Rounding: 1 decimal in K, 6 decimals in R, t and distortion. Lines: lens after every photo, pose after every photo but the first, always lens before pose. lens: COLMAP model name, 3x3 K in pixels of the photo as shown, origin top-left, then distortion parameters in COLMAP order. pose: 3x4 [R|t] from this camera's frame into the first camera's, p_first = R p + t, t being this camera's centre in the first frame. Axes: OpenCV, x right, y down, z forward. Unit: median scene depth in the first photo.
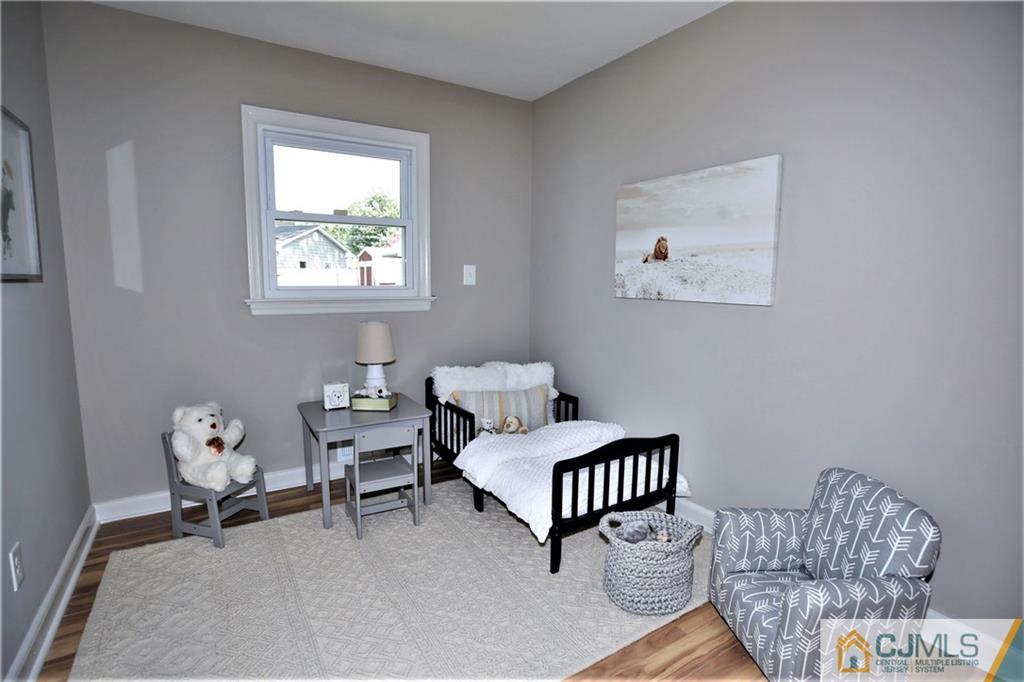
lens RADIAL K [[496.7, 0, 512.0], [0, 496.7, 341.0], [0, 0, 1]] dist [-0.002935, -0.000201]
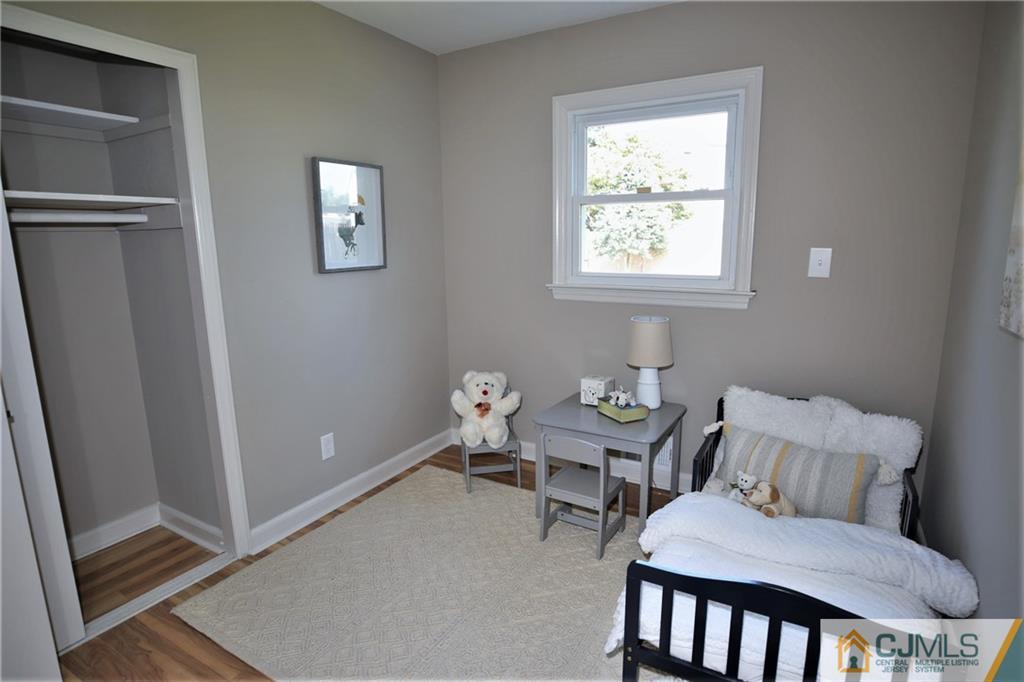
lens RADIAL K [[529.8, 0, 513.4], [0, 529.8, 354.4], [0, 0, 1]] dist [-0.043793, 0.000098]
pose [[0.489267, 0.163981, -0.856580, 0.513311], [-0.102413, 0.986172, 0.130292, -0.092298], [0.866100, 0.023977, 0.499295, 0.453444]]
